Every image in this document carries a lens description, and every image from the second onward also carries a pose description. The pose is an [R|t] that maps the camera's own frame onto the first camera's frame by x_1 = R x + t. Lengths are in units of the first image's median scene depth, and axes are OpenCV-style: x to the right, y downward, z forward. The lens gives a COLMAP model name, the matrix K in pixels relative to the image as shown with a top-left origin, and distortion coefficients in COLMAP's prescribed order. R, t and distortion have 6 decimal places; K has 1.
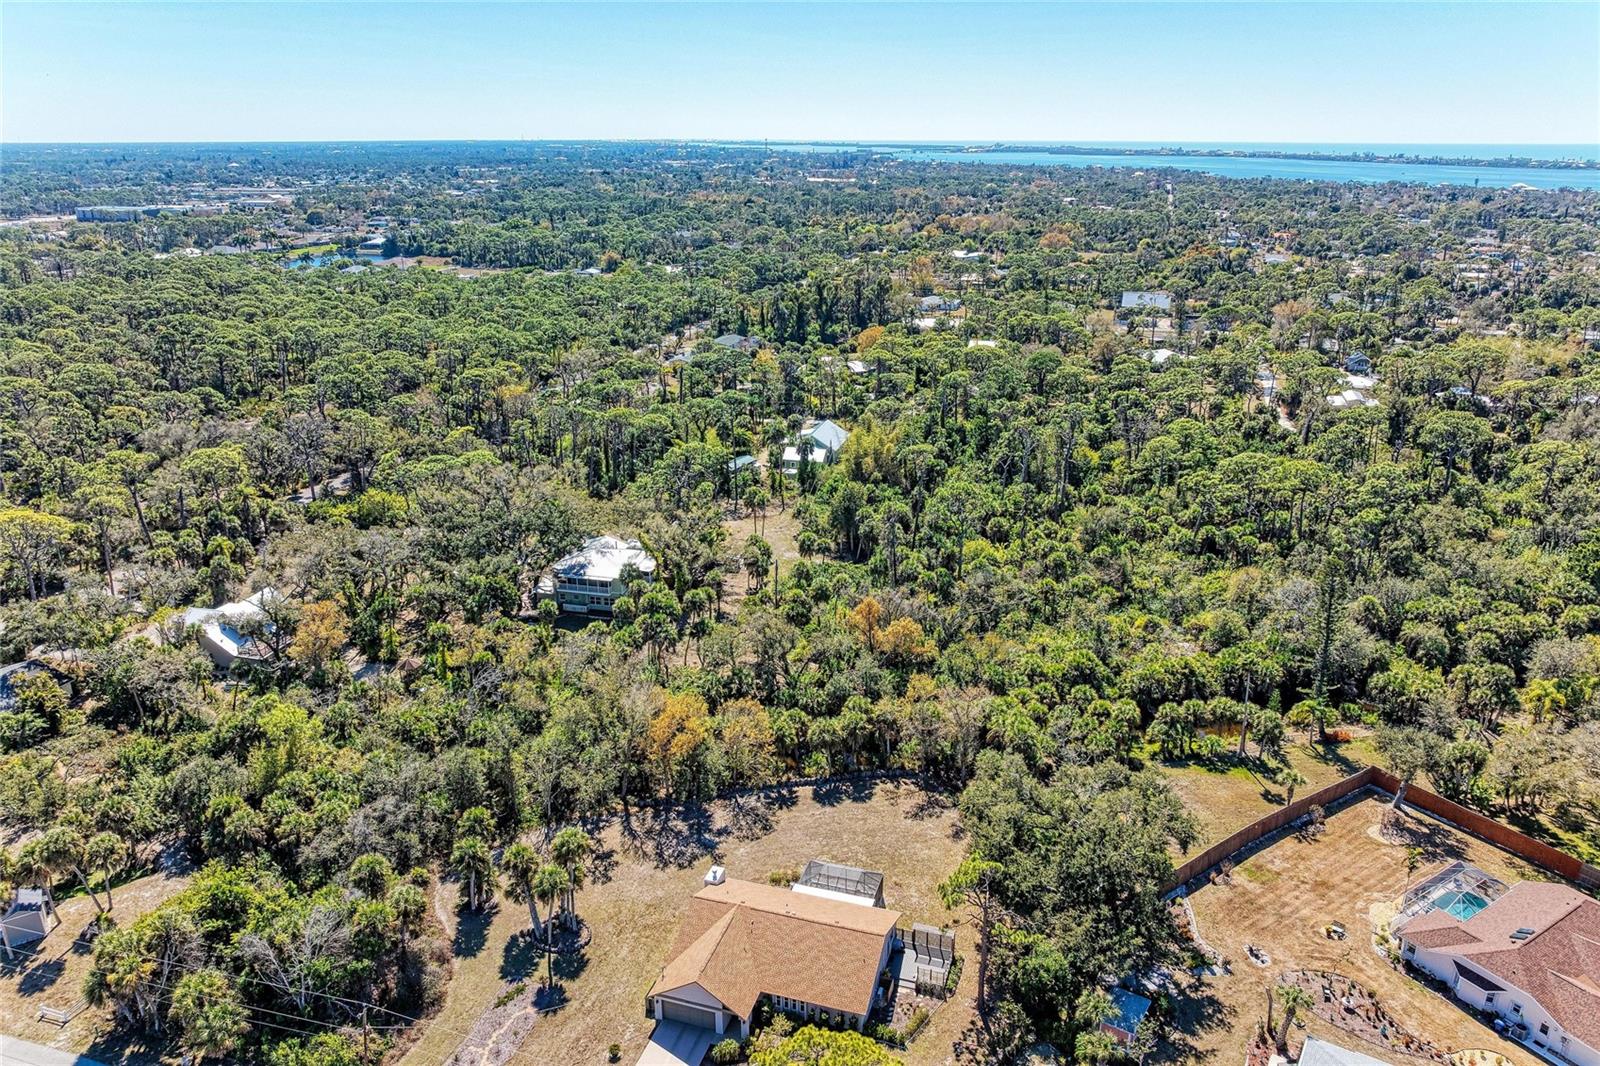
lens RADIAL K [[1124.2, 0, 824.1], [0, 1124.2, 532.8], [0, 0, 1]] dist [-0.029801, 0.009229]
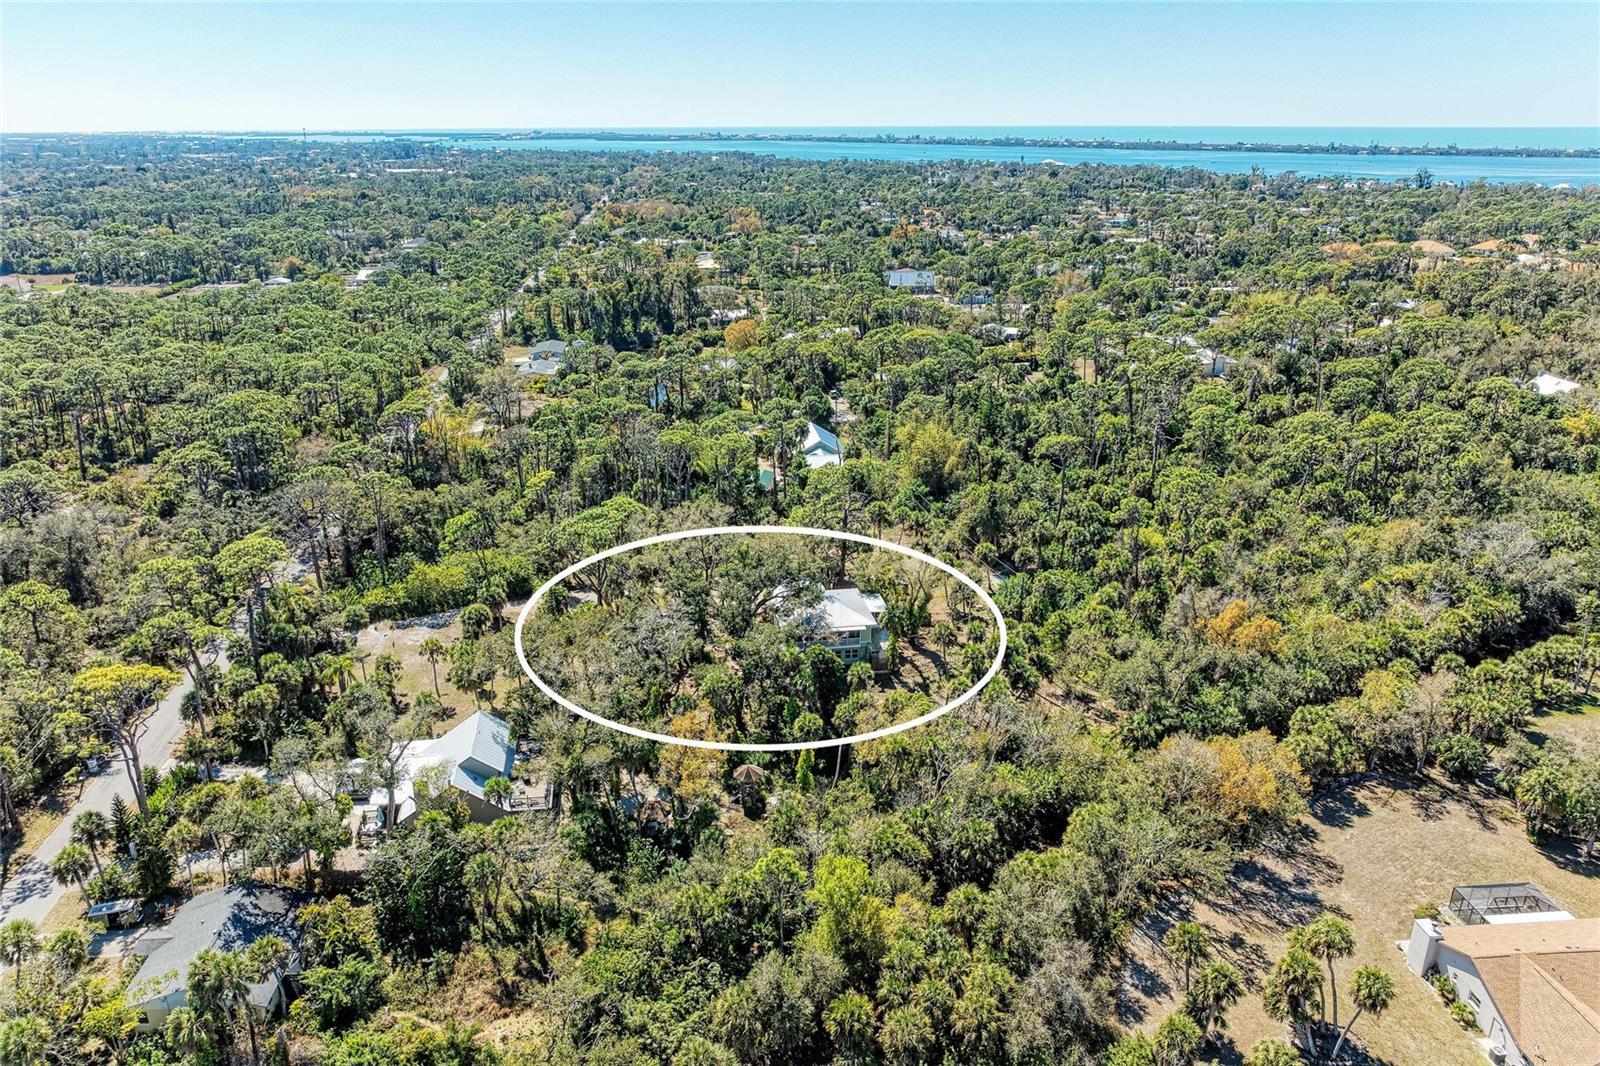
lens RADIAL K [[1124.2, 0, 824.1], [0, 1124.2, 532.8], [0, 0, 1]] dist [-0.029801, 0.009229]
pose [[0.927930, -0.130988, 0.348980, -0.134198], [0.127231, 0.991298, 0.033774, -0.016879], [-0.350367, 0.013061, 0.936521, 0.053643]]
